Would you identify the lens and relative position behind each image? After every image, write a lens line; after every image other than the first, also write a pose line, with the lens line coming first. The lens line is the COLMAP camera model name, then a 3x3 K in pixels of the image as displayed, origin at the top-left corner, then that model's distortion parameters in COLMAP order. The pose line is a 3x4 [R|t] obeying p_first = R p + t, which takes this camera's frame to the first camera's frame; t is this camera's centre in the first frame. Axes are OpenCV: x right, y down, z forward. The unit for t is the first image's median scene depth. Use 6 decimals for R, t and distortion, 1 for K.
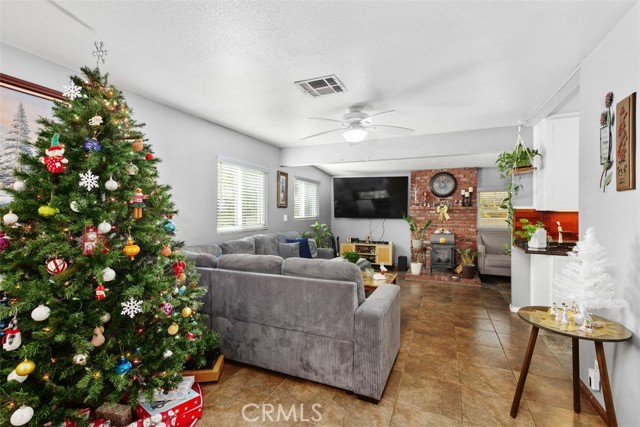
lens RADIAL K [[293.5, 0, 321.0], [0, 293.5, 215.1], [0, 0, 1]] dist [0.001836, -0.002272]
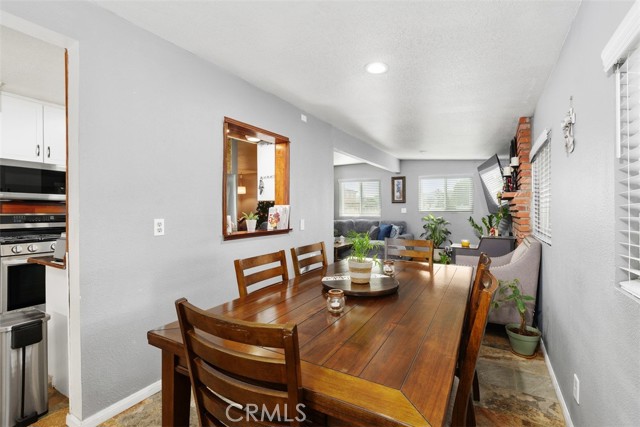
lens RADIAL K [[293.5, 0, 319.8], [0, 293.5, 211.0], [0, 0, 1]] dist [0.001836, -0.002272]
pose [[-0.123106, 0.005432, -0.992379, 1.098295], [-0.009704, 0.999931, 0.006677, 0.006066], [0.992346, 0.010452, -0.123044, 0.692835]]
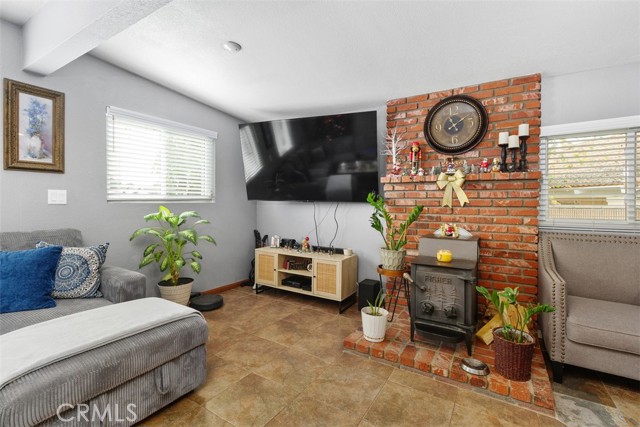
lens RADIAL K [[293.5, 0, 319.1], [0, 293.5, 202.5], [0, 0, 1]] dist [0.001836, -0.002272]
pose [[0.988754, 0.006577, -0.149405, 0.289867], [-0.006972, 0.999973, -0.002123, 0.015105], [0.149387, 0.003141, 0.988774, 0.553082]]
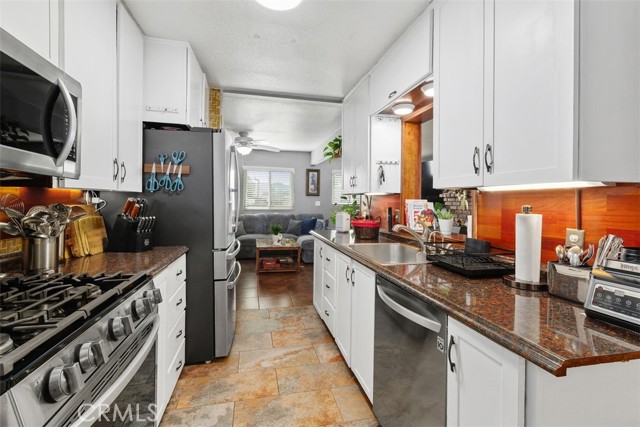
lens RADIAL K [[293.5, 0, 323.9], [0, 293.5, 201.7], [0, 0, 1]] dist [0.001836, -0.002272]
pose [[0.597316, 0.008723, -0.801958, 0.850305], [-0.022929, 0.999718, -0.006204, 0.008449], [0.801678, 0.022094, 0.597348, 0.199289]]
